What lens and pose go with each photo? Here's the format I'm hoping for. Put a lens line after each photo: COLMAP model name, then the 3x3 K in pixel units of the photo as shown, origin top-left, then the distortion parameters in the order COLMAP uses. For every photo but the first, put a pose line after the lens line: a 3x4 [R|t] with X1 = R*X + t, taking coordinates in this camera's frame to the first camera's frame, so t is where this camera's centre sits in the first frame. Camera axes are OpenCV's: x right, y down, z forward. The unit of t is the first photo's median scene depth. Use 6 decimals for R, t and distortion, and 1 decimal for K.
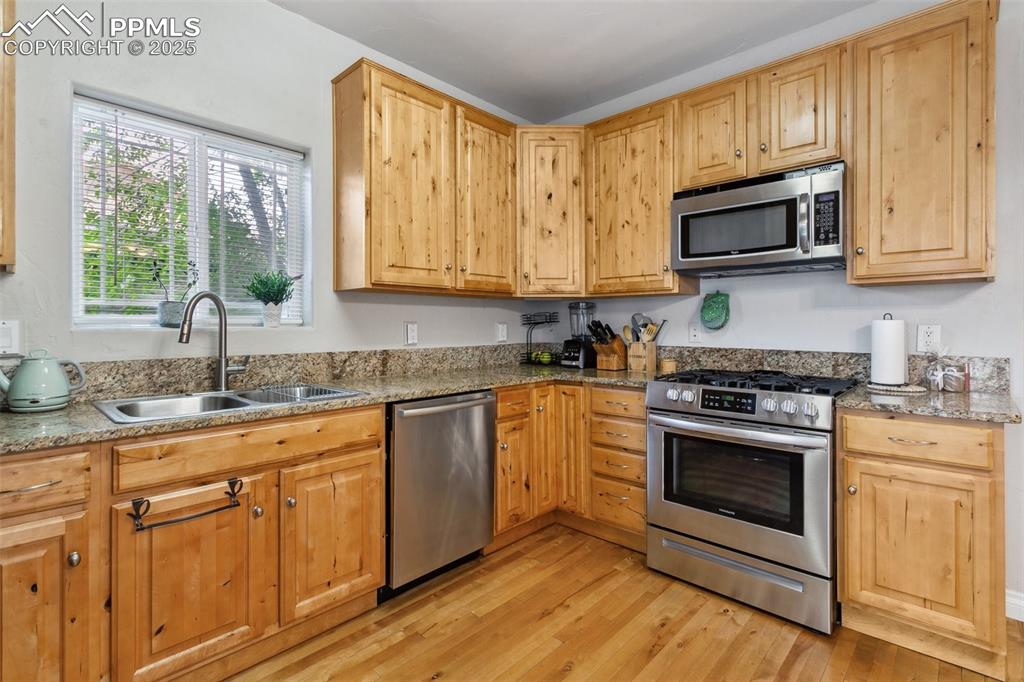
lens RADIAL K [[488.1, 0, 504.7], [0, 488.1, 326.1], [0, 0, 1]] dist [0.001484, 0.000310]
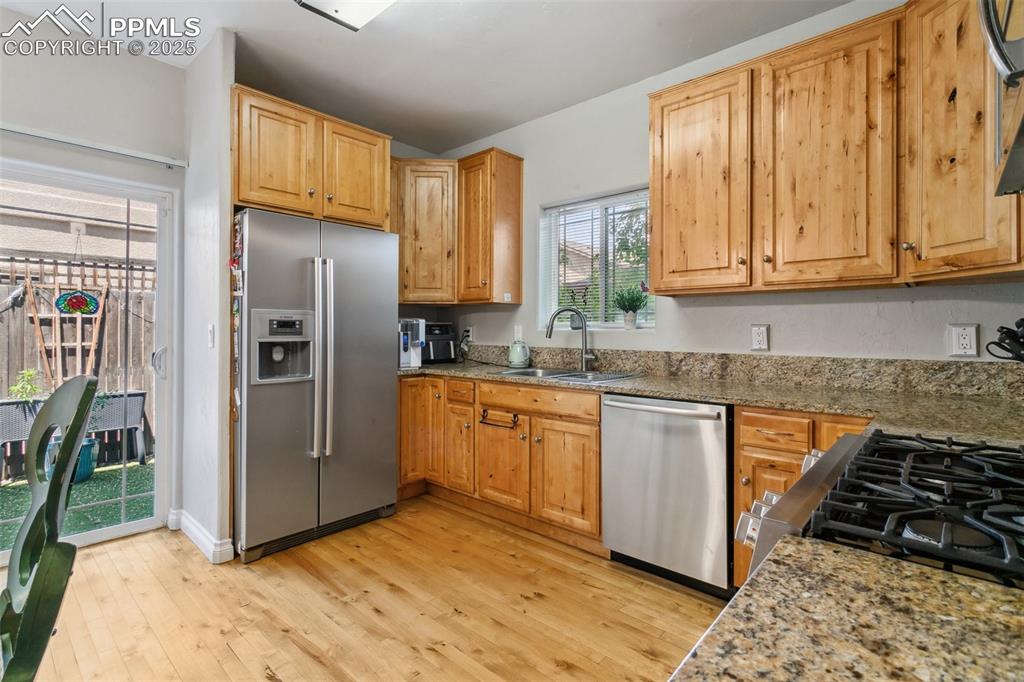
lens RADIAL K [[488.1, 0, 501.0], [0, 488.1, 331.9], [0, 0, 1]] dist [0.001484, 0.000310]
pose [[0.013084, 0.007057, -0.999889, 0.806568], [-0.003387, 0.999970, 0.007013, 0.000170], [0.999909, 0.003295, 0.013108, 0.605185]]
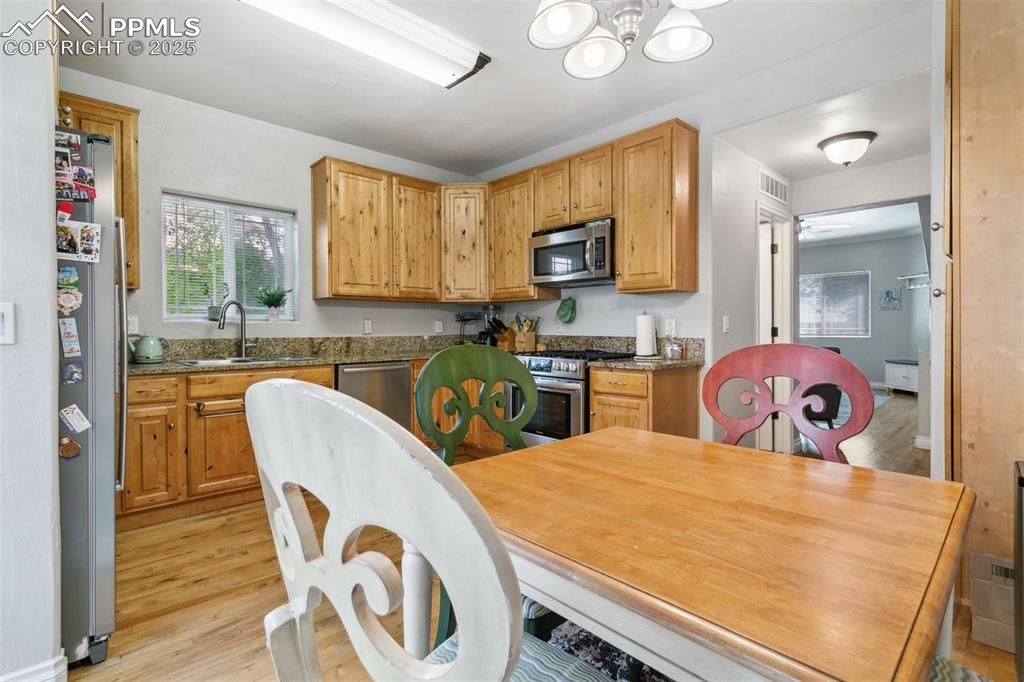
lens RADIAL K [[488.1, 0, 506.0], [0, 488.1, 335.6], [0, 0, 1]] dist [0.001484, 0.000310]
pose [[0.997702, -0.000987, -0.067755, 0.396928], [0.001978, 0.999892, 0.014554, 0.025985], [0.067733, -0.014655, 0.997596, -0.561435]]
